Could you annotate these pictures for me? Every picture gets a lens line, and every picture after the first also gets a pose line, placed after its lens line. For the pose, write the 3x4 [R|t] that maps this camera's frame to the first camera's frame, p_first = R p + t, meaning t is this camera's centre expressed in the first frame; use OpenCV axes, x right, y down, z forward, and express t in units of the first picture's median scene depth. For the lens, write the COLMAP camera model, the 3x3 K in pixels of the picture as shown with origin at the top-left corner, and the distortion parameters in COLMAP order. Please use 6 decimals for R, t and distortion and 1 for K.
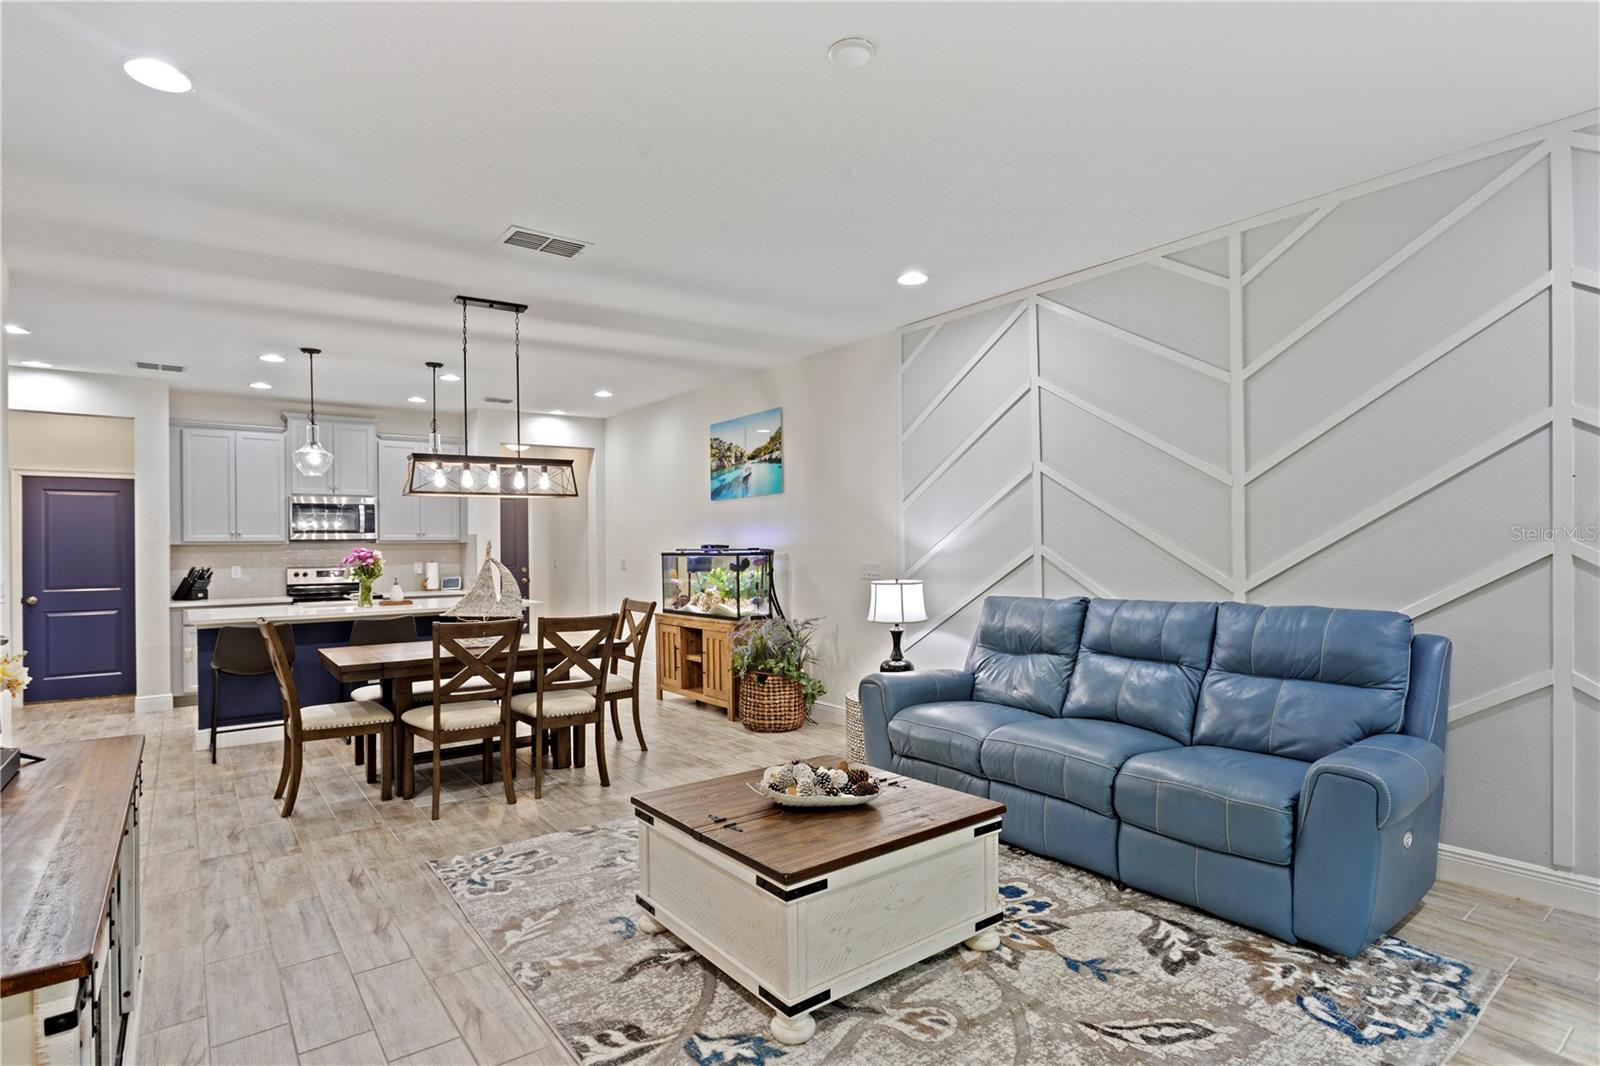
lens RADIAL K [[804.0, 0, 797.0], [0, 804.0, 547.9], [0, 0, 1]] dist [-0.001693, -0.000129]
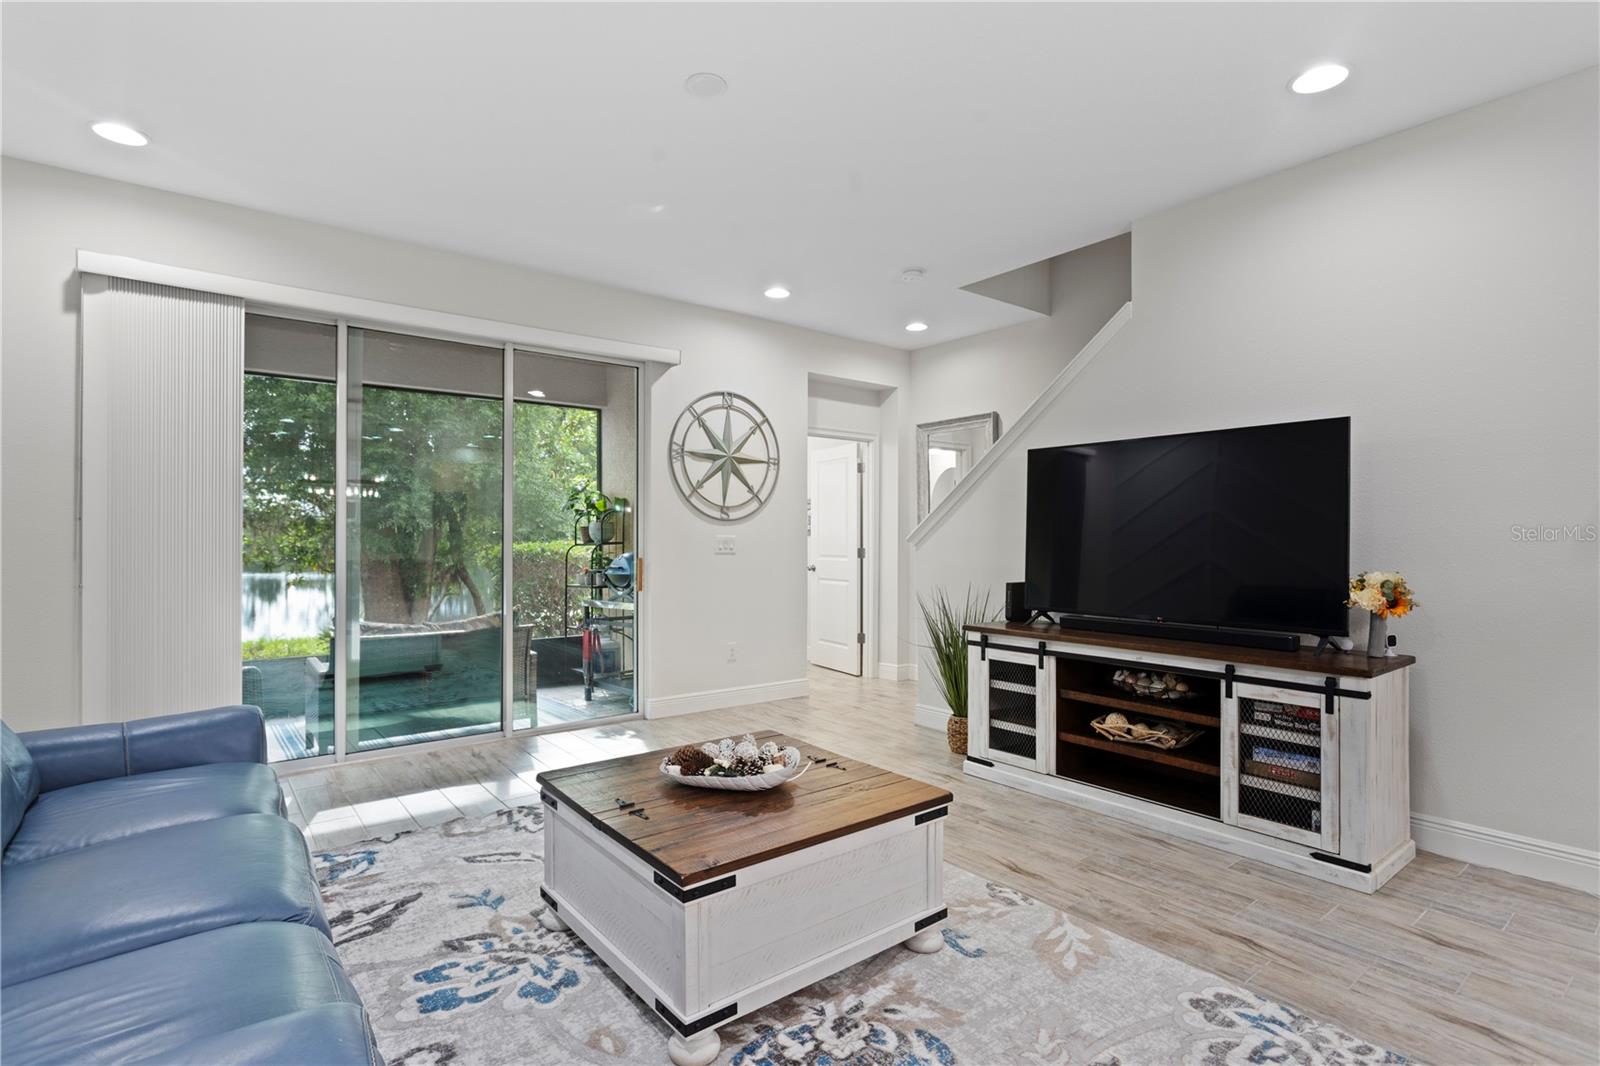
lens RADIAL K [[785.3, 0, 799.7], [0, 785.3, 529.5], [0, 0, 1]] dist [-0.004281, 0.000008]
pose [[-0.999772, 0.011489, -0.017982, -0.020786], [0.011630, 0.999902, -0.007767, 0.023201], [0.017891, -0.007974, -0.999808, 1.067675]]
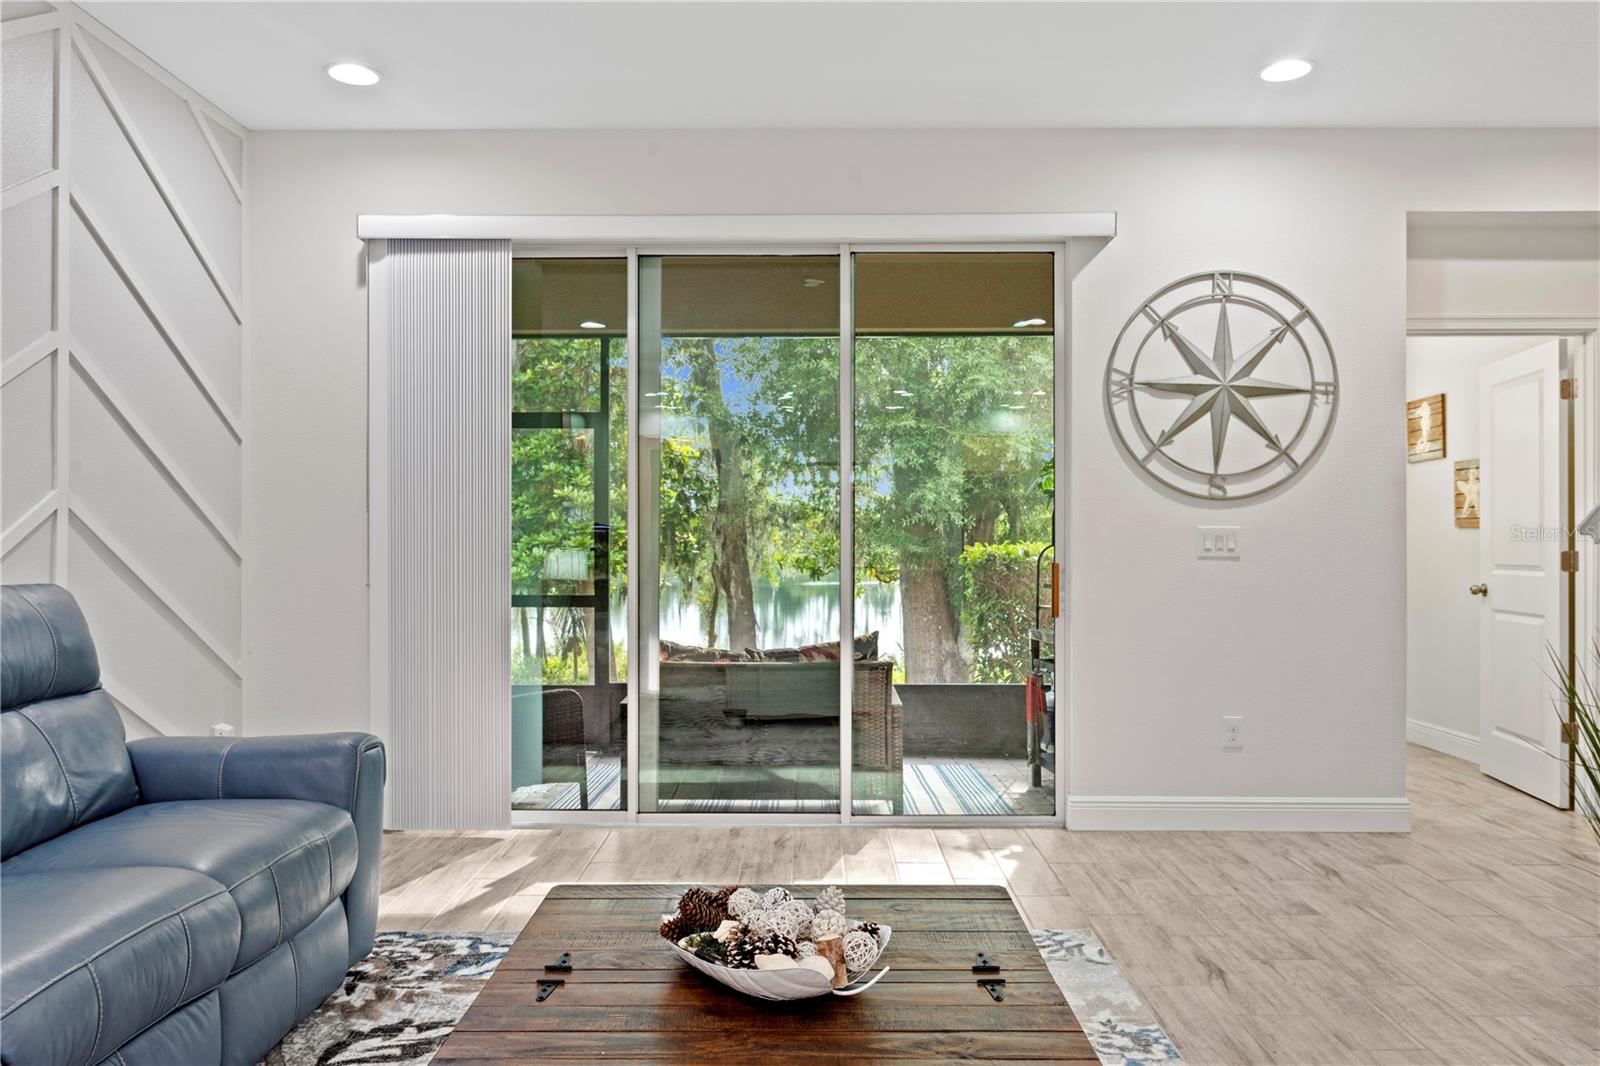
lens RADIAL K [[1127.4, 0, 800.0], [0, 1127.4, 533.0], [0, 0, 1]] dist [0.000561, -0.000934]
pose [[-0.789907, 0.017190, 0.612986, -0.231700], [0.011863, 0.999848, -0.012752, 0.035245], [-0.613112, -0.002801, -0.789991, 0.864346]]
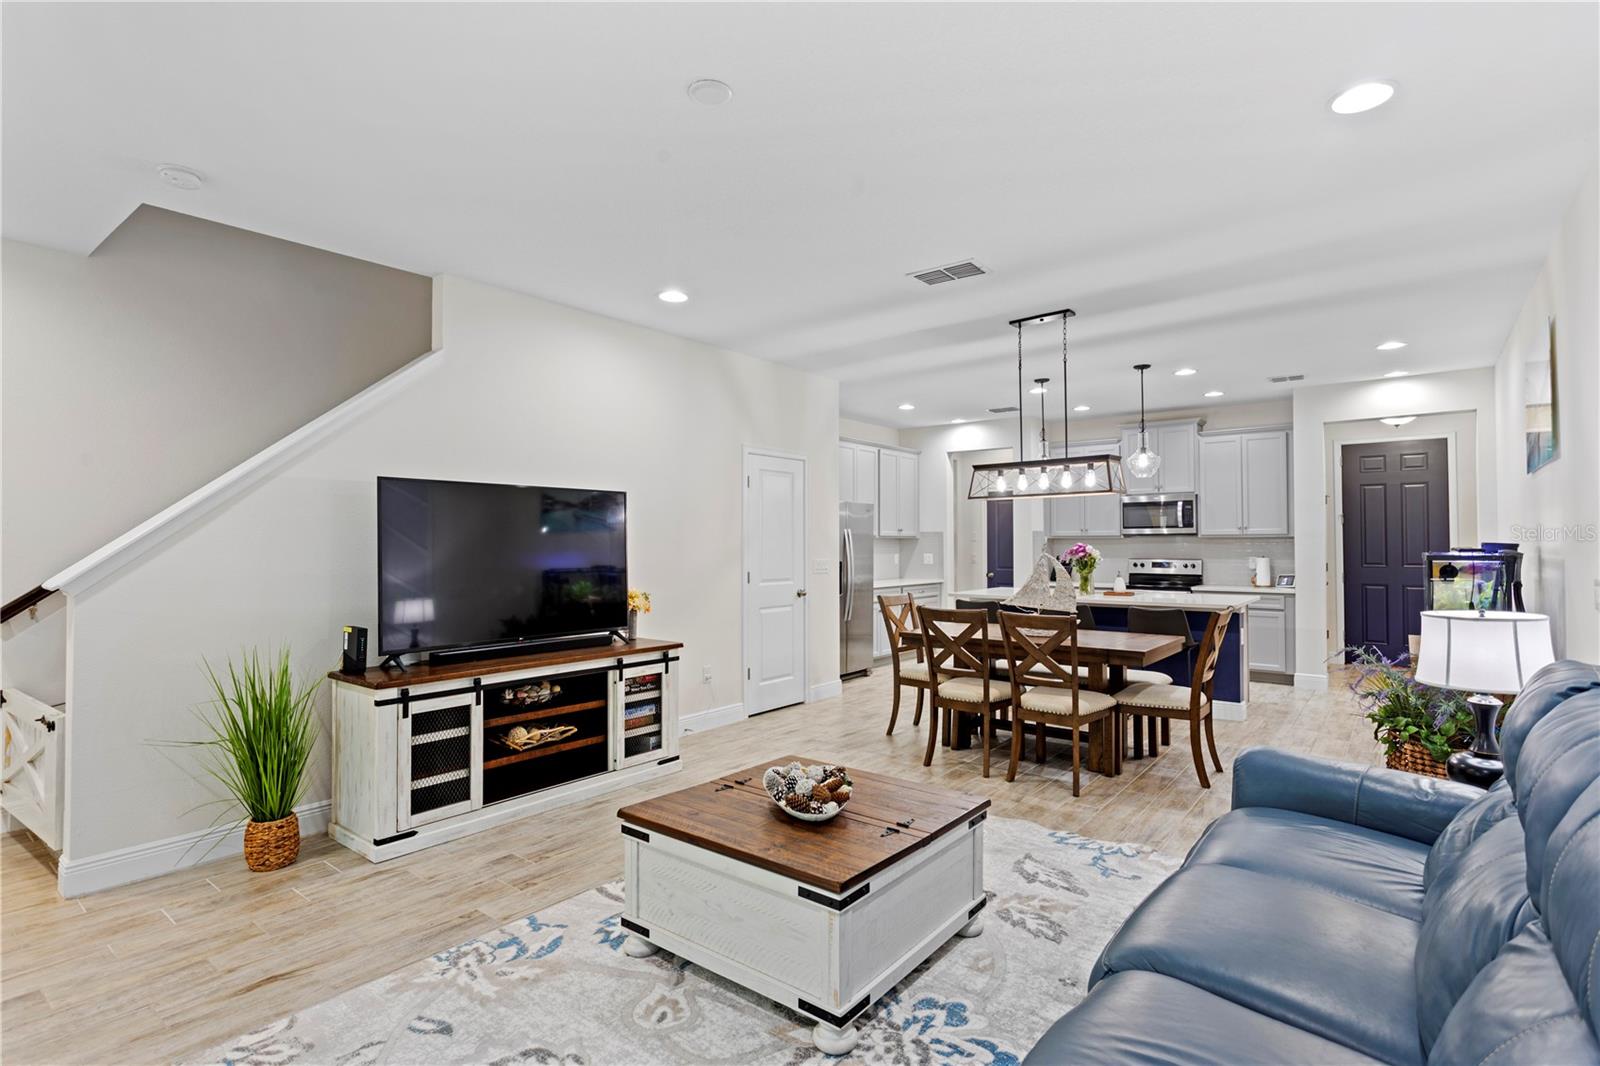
lens RADIAL K [[785.3, 0, 799.7], [0, 785.3, 529.5], [0, 0, 1]] dist [-0.004281, 0.000008]
pose [[0.248806, -0.006095, -0.968534, 0.549347], [-0.003726, 0.999967, -0.007250, -0.011428], [0.968546, 0.005413, 0.248775, 0.423390]]
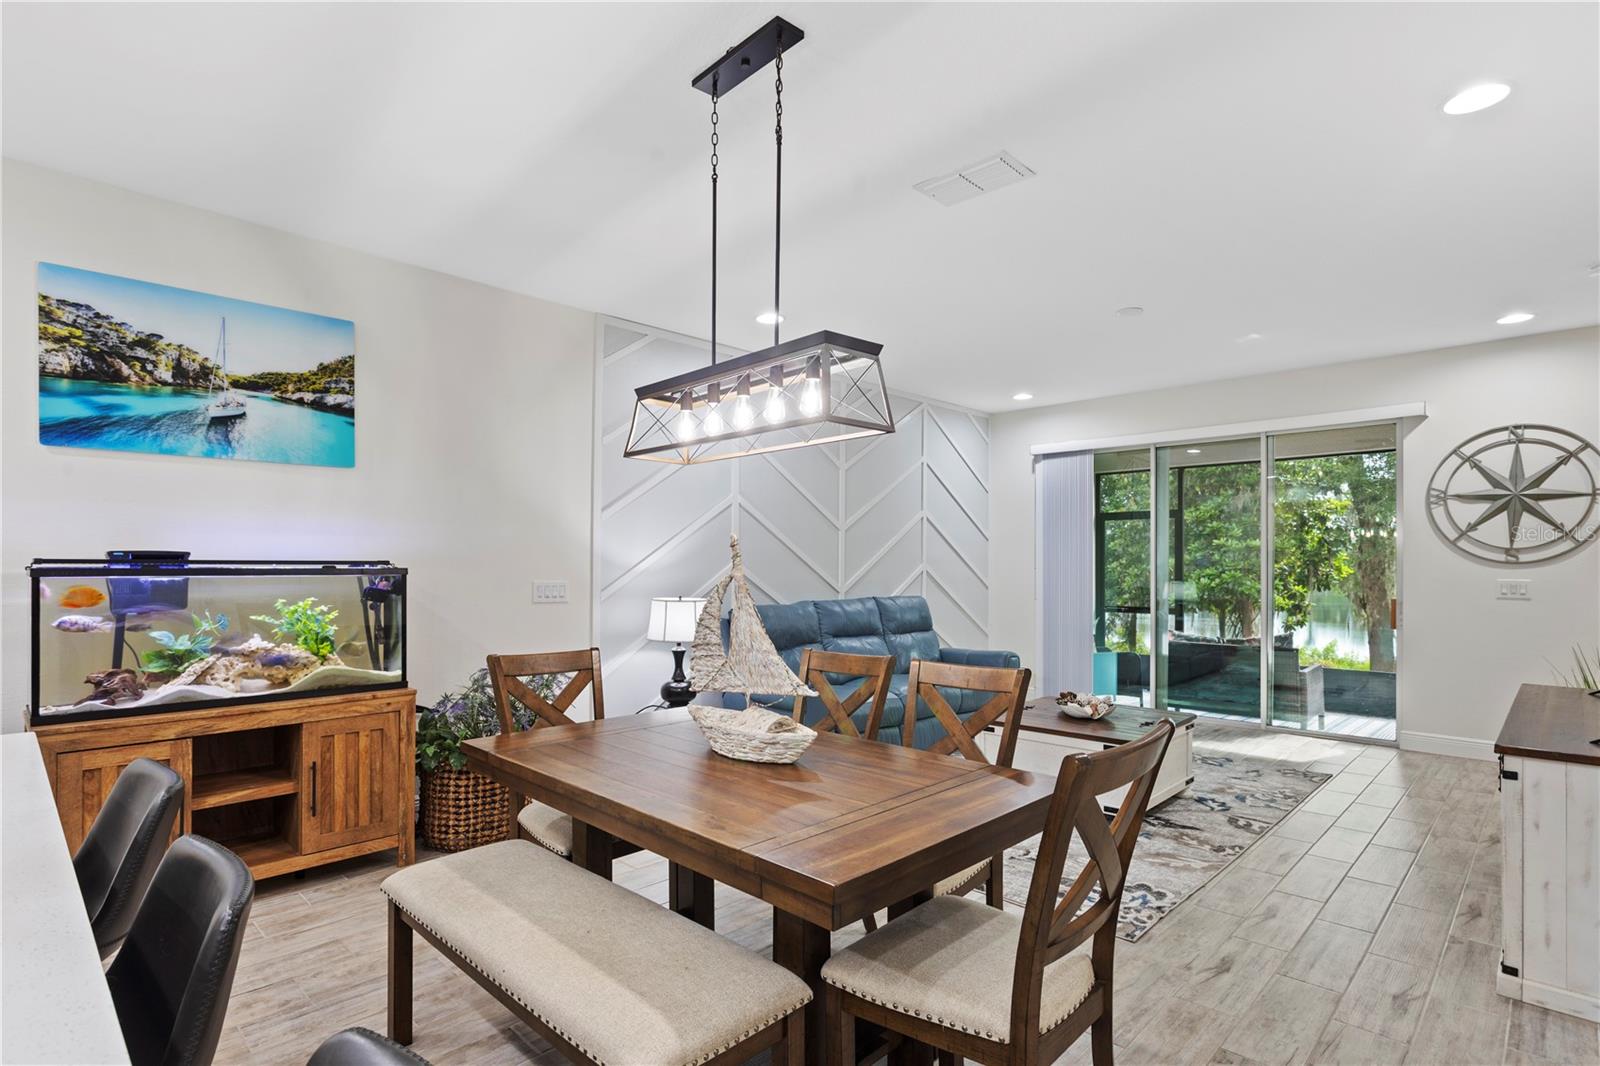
lens RADIAL K [[785.9, 0, 794.6], [0, 785.9, 563.9], [0, 0, 1]] dist [-0.008642, -0.000223]
pose [[-0.136320, 0.015698, 0.990541, -0.856552], [0.001571, 0.999877, -0.015629, 0.015332], [-0.990664, -0.000574, -0.136327, 1.030495]]
